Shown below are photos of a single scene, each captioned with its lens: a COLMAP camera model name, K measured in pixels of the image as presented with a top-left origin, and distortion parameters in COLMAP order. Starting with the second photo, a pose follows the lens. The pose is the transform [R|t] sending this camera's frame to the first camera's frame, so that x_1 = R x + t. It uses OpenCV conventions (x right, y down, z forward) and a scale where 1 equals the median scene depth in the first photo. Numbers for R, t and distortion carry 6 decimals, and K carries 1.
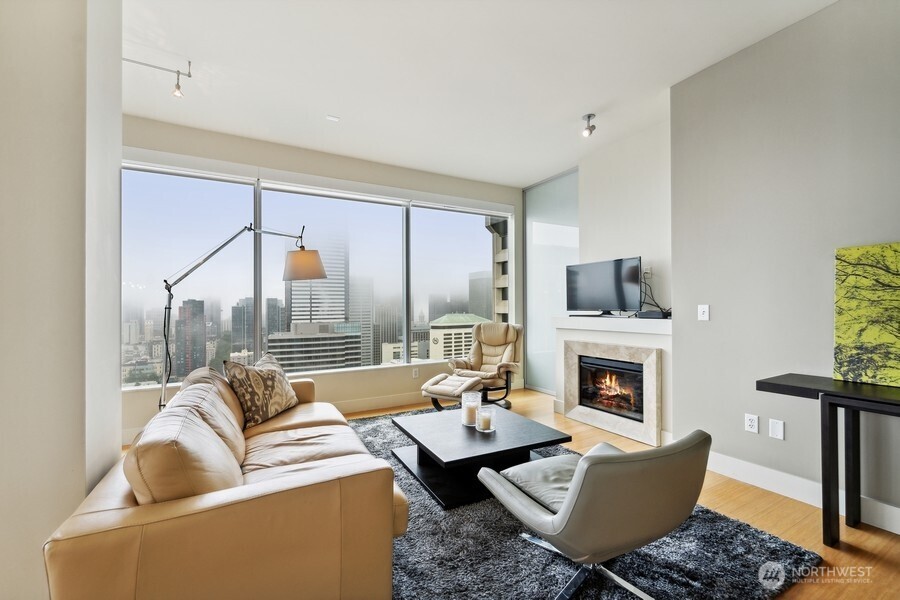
lens RADIAL K [[371.8, 0, 446.5], [0, 371.8, 304.8], [0, 0, 1]] dist [0.000955, -0.000222]
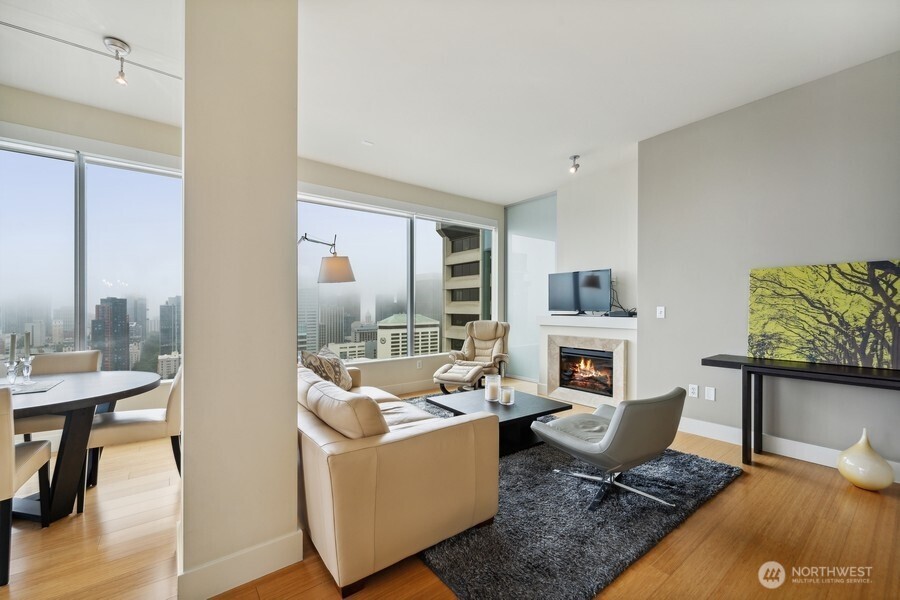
lens RADIAL K [[360.6, 0, 447.5], [0, 360.6, 309.4], [0, 0, 1]] dist [0.002032, 0.000100]
pose [[0.988858, 0.005905, 0.148746, -0.284672], [-0.007464, 0.999923, 0.009928, 0.002735], [-0.148676, -0.010927, 0.988826, -0.195182]]
